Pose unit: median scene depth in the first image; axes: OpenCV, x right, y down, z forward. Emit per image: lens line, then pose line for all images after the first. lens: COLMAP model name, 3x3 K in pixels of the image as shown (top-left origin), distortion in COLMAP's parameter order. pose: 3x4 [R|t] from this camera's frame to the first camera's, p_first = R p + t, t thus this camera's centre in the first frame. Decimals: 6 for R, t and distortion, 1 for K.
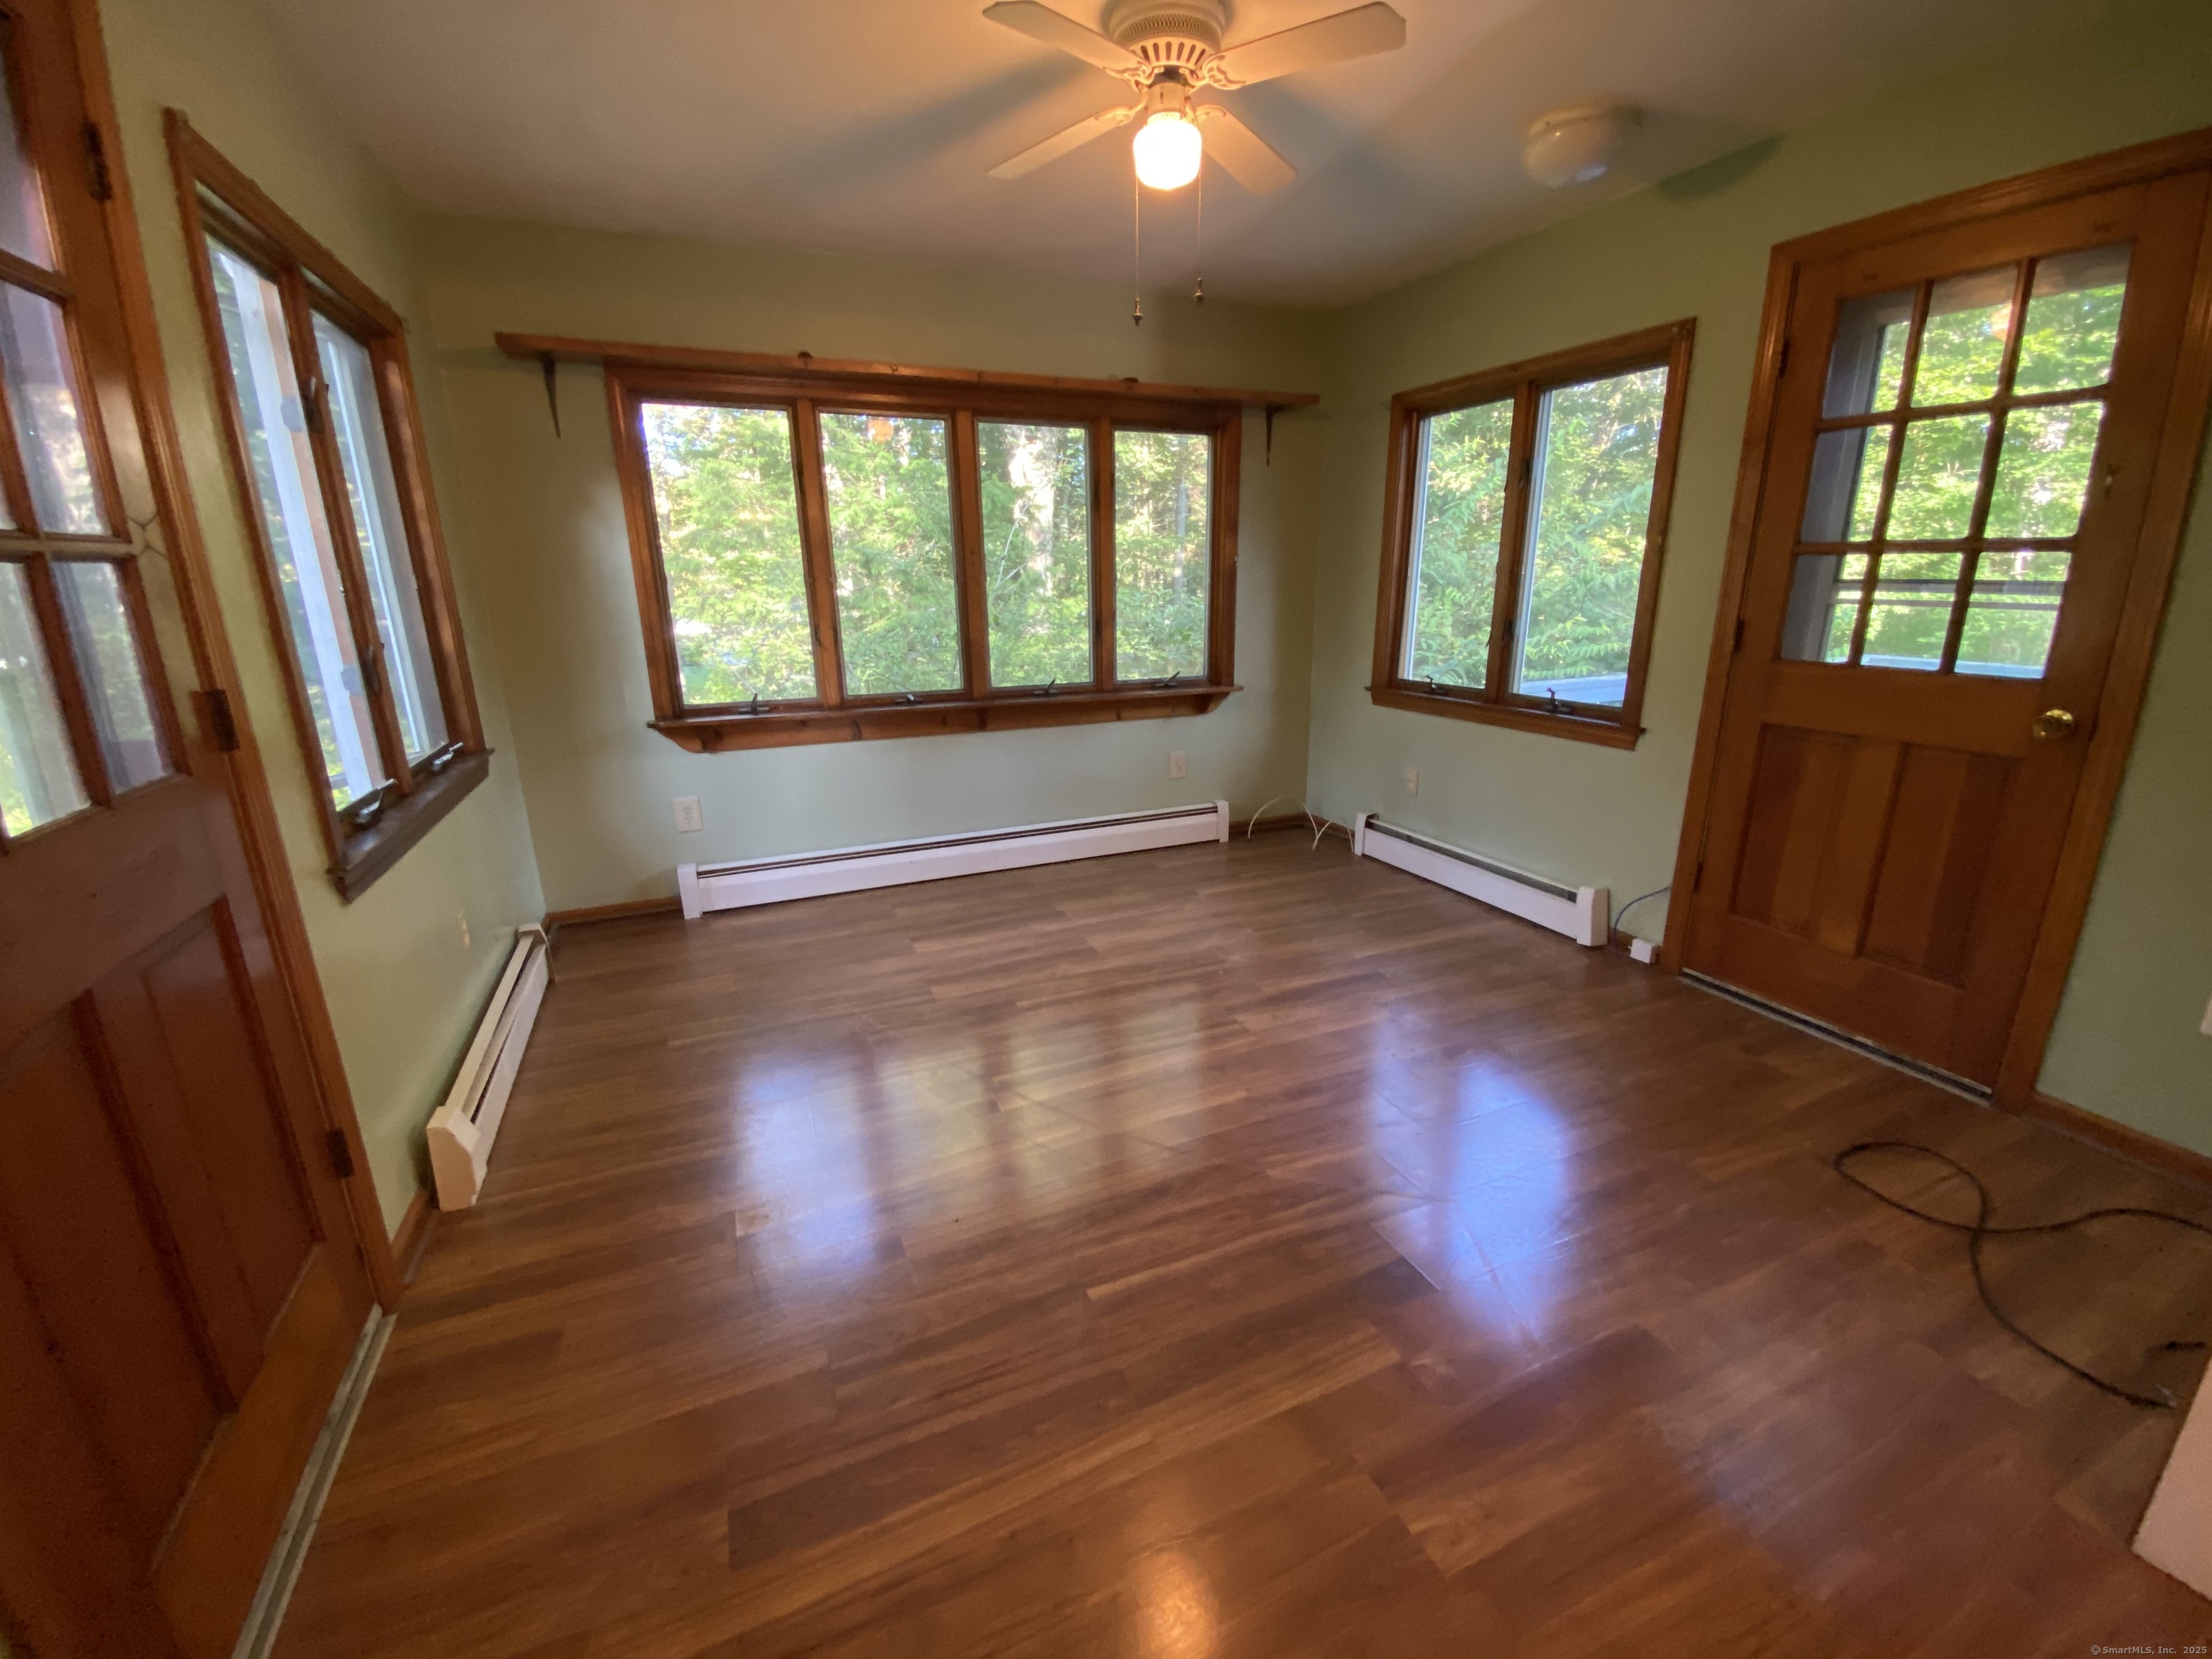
lens RADIAL K [[908.0, 0, 1106.0], [0, 908.0, 829.5], [0, 0, 1]] dist [0.018752, -0.020477]
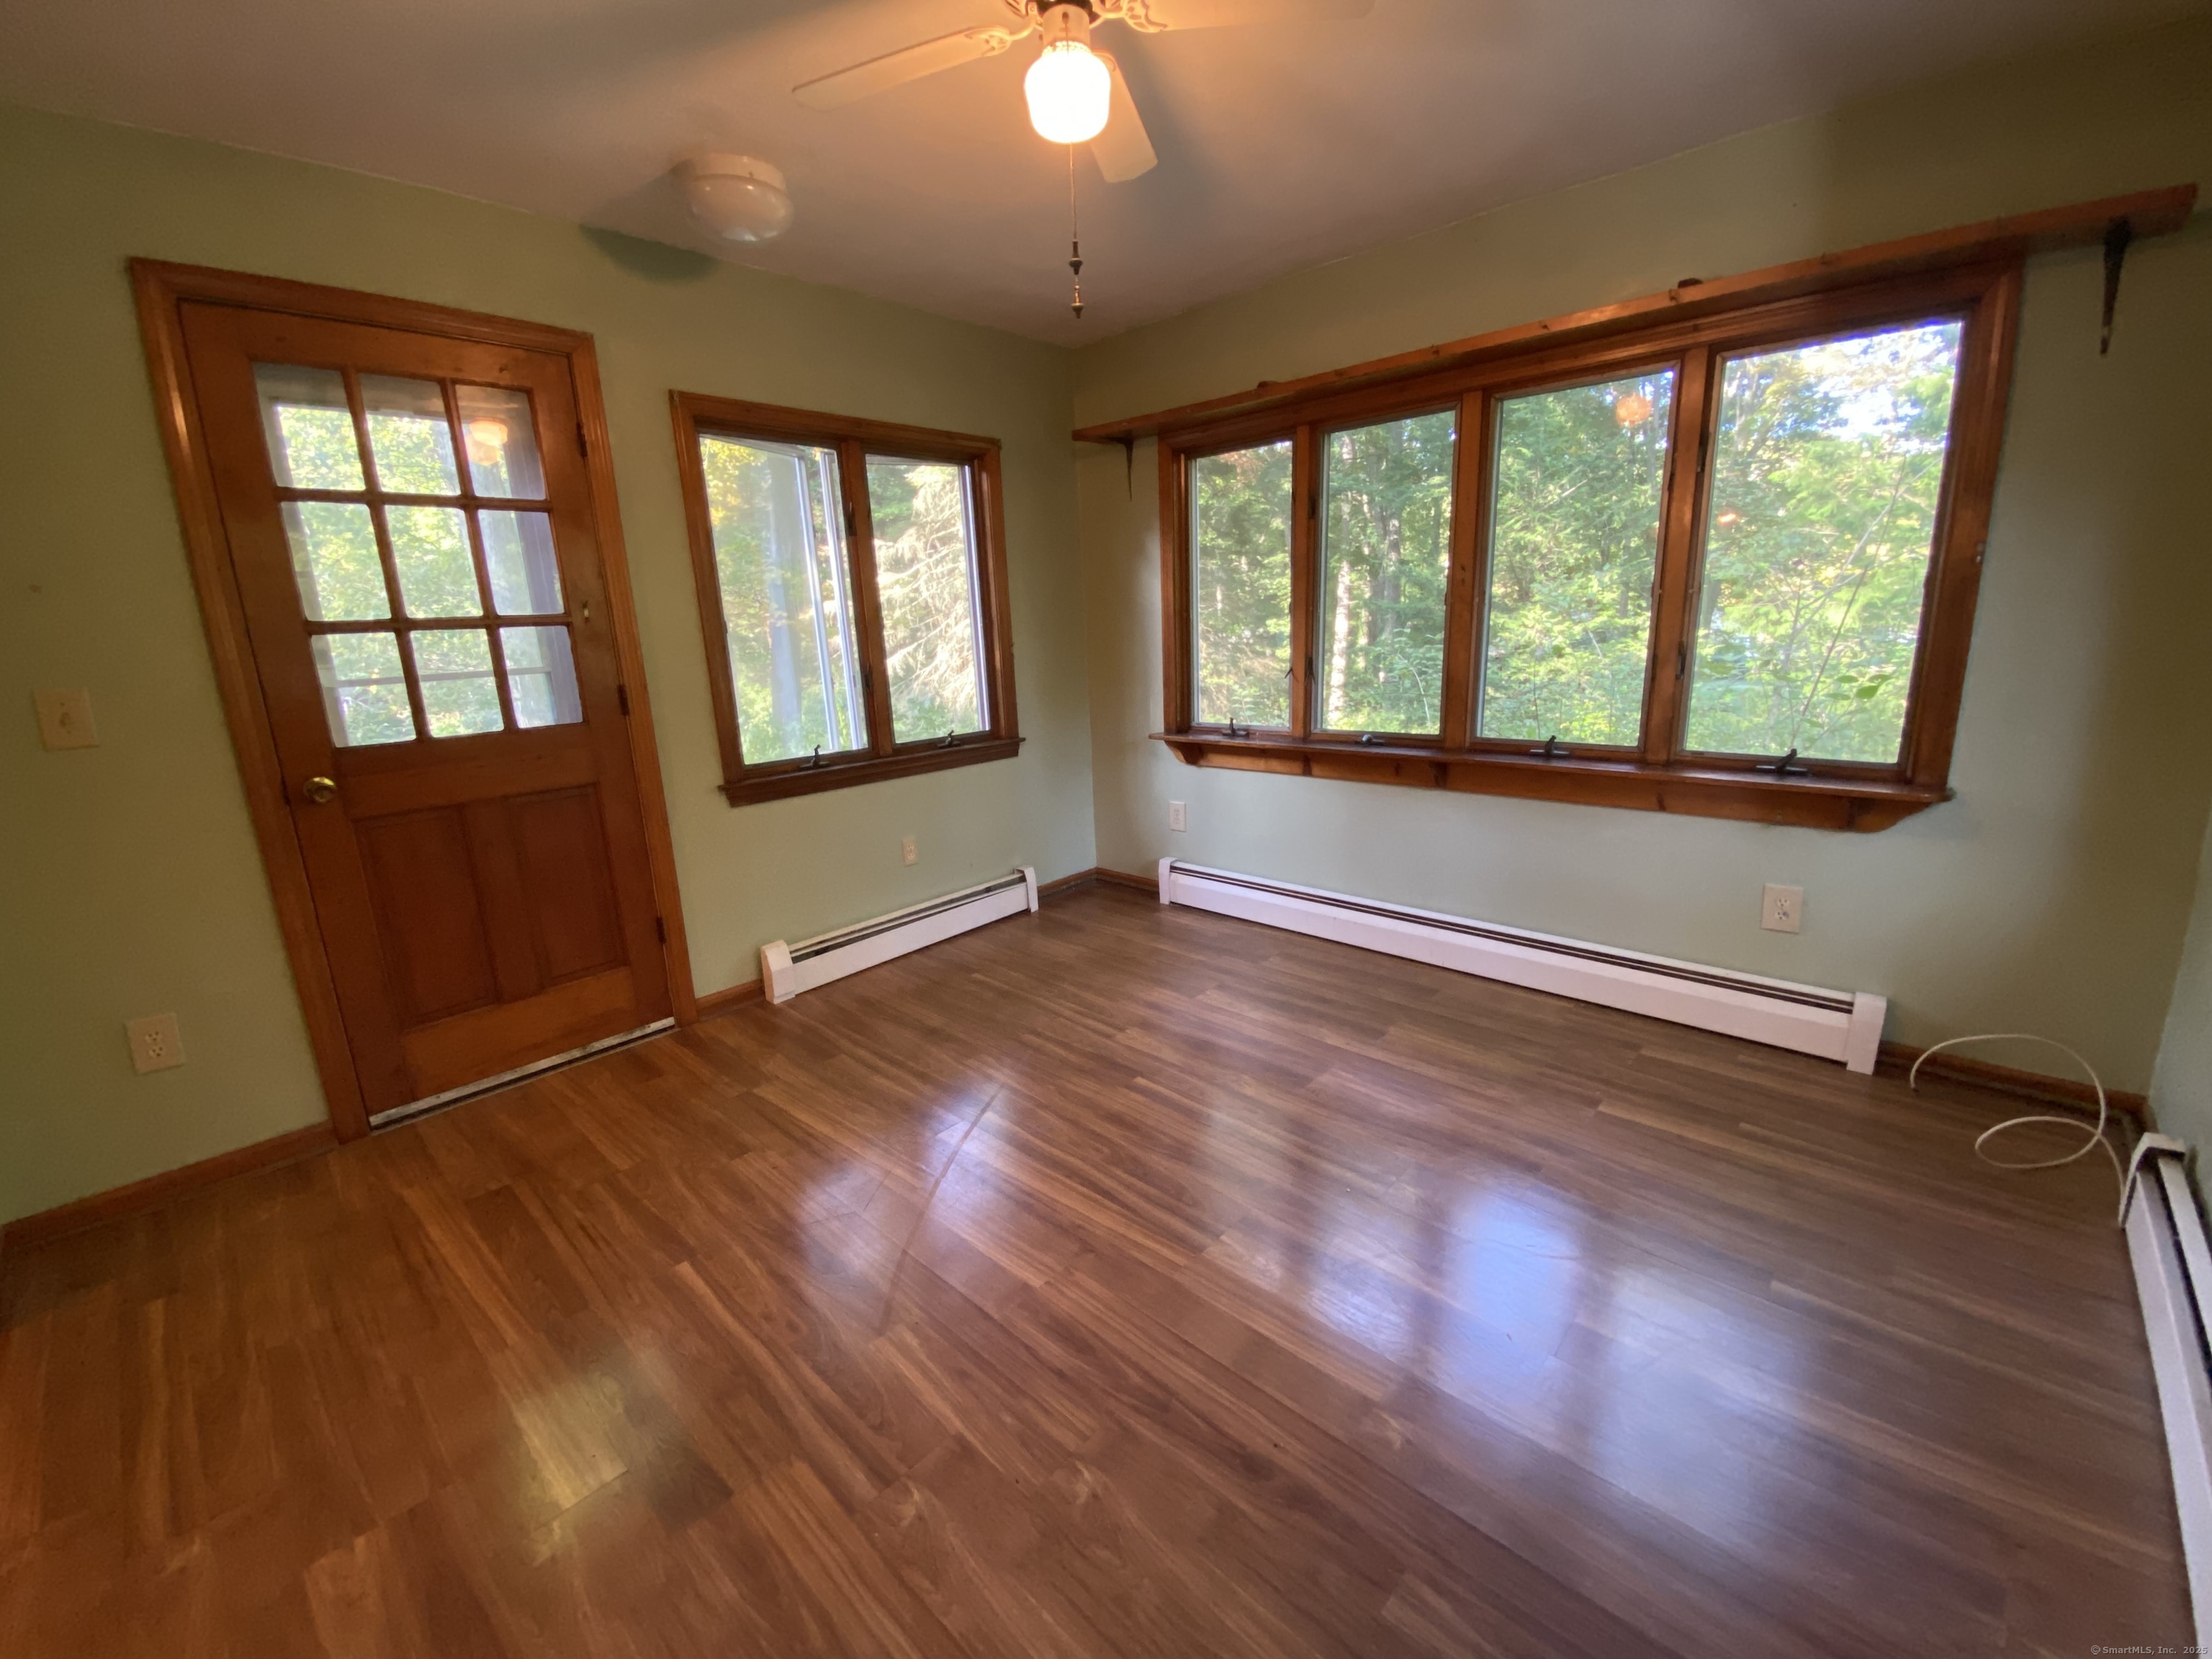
lens RADIAL K [[884.6, 0, 1096.9], [0, 884.6, 829.3], [0, 0, 1]] dist [-0.000299, -0.010714]
pose [[0.380372, 0.208323, -0.901065, 0.511138], [-0.209364, 0.968403, 0.135511, -0.130429], [0.900824, 0.137106, 0.411968, 0.457546]]
